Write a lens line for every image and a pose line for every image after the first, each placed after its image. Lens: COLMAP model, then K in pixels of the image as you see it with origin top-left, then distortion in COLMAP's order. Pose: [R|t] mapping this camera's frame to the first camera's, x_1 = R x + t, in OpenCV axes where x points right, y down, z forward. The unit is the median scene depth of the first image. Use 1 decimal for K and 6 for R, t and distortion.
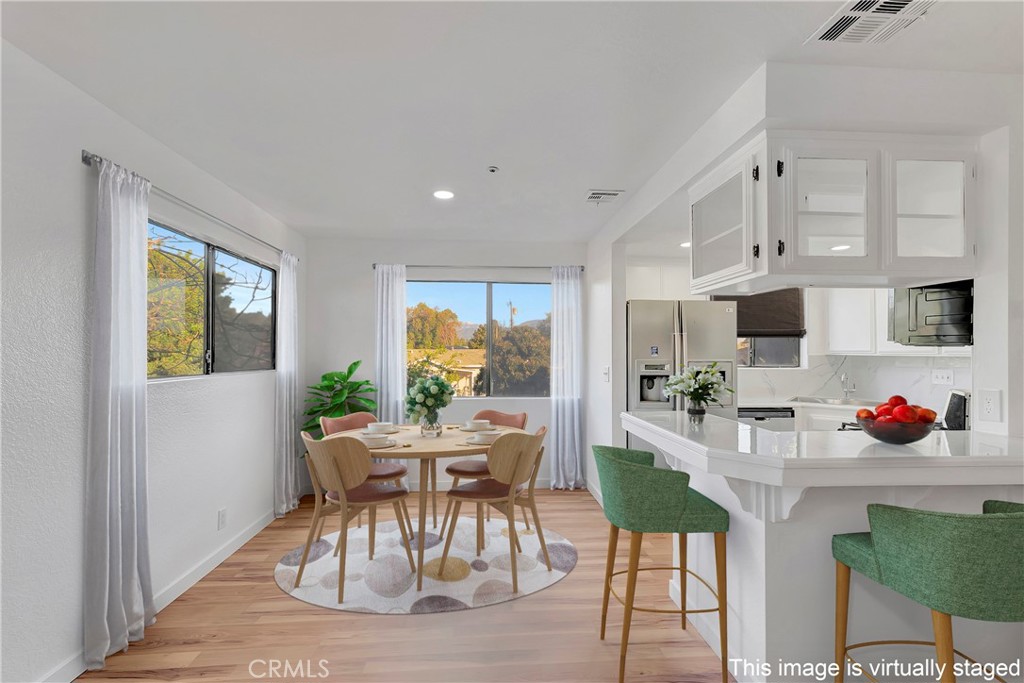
lens RADIAL K [[433.4, 0, 512.7], [0, 433.4, 348.6], [0, 0, 1]] dist [0.010144, -0.003009]
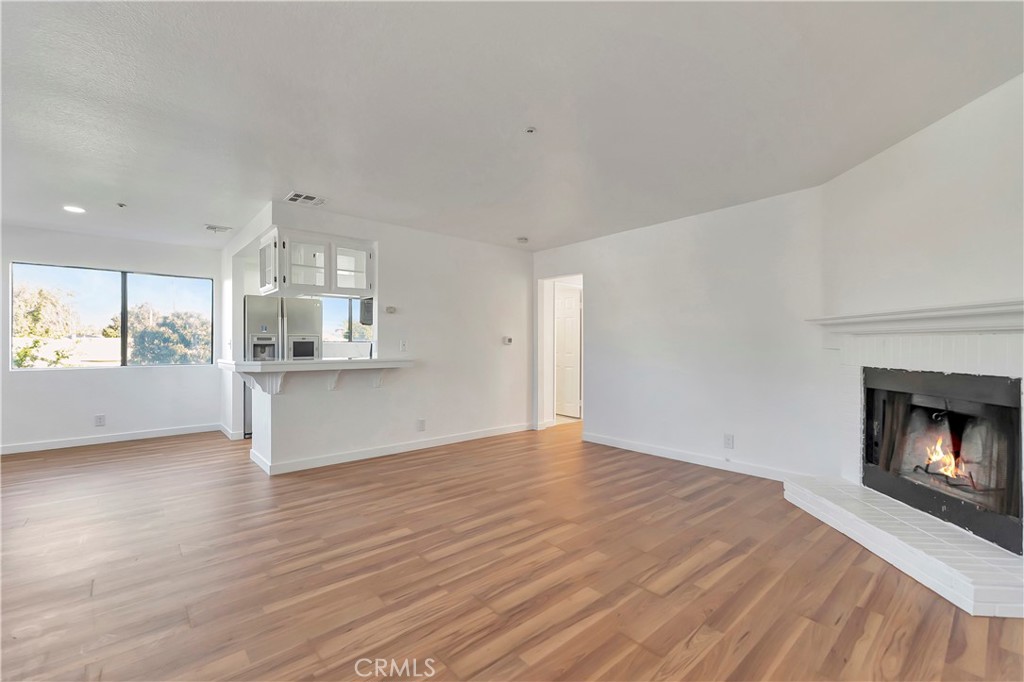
lens RADIAL K [[433.4, 0, 515.2], [0, 433.4, 340.1], [0, 0, 1]] dist [0.010144, -0.003009]
pose [[0.793201, 0.003685, 0.608948, 0.088750], [-0.002715, 0.999993, -0.002515, 0.047539], [-0.608954, 0.000341, 0.793206, -0.779806]]
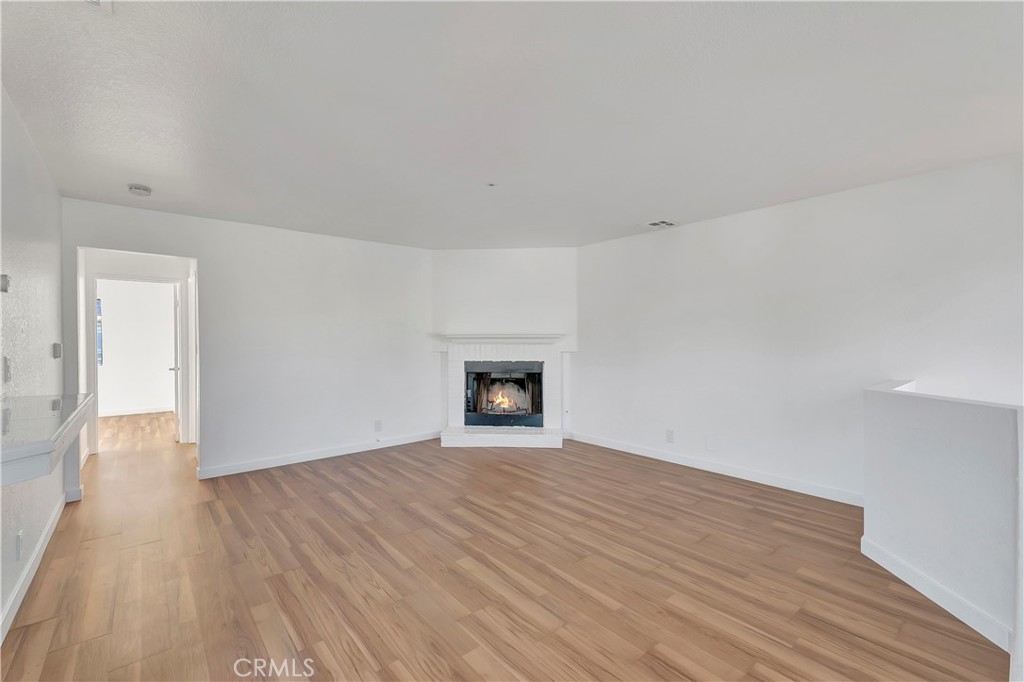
lens RADIAL K [[433.4, 0, 506.6], [0, 433.4, 332.3], [0, 0, 1]] dist [0.010144, -0.003009]
pose [[-0.581635, 0.016949, 0.813274, -0.218556], [-0.000715, 0.999772, -0.021348, 0.024798], [-0.813450, -0.012998, -0.581490, 0.296935]]
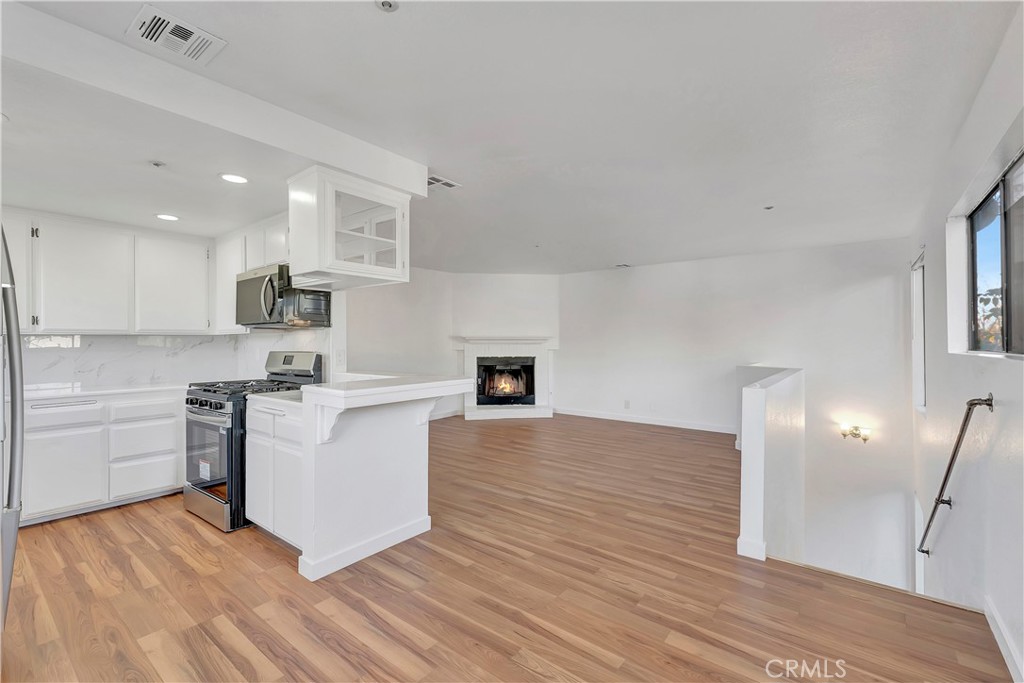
lens RADIAL K [[433.4, 0, 508.7], [0, 433.4, 344.1], [0, 0, 1]] dist [0.010144, -0.003009]
pose [[-0.732708, -0.003175, 0.680536, -0.395727], [-0.004395, 0.999990, -0.000065, 0.033179], [-0.680529, -0.003039, -0.732715, 0.952410]]
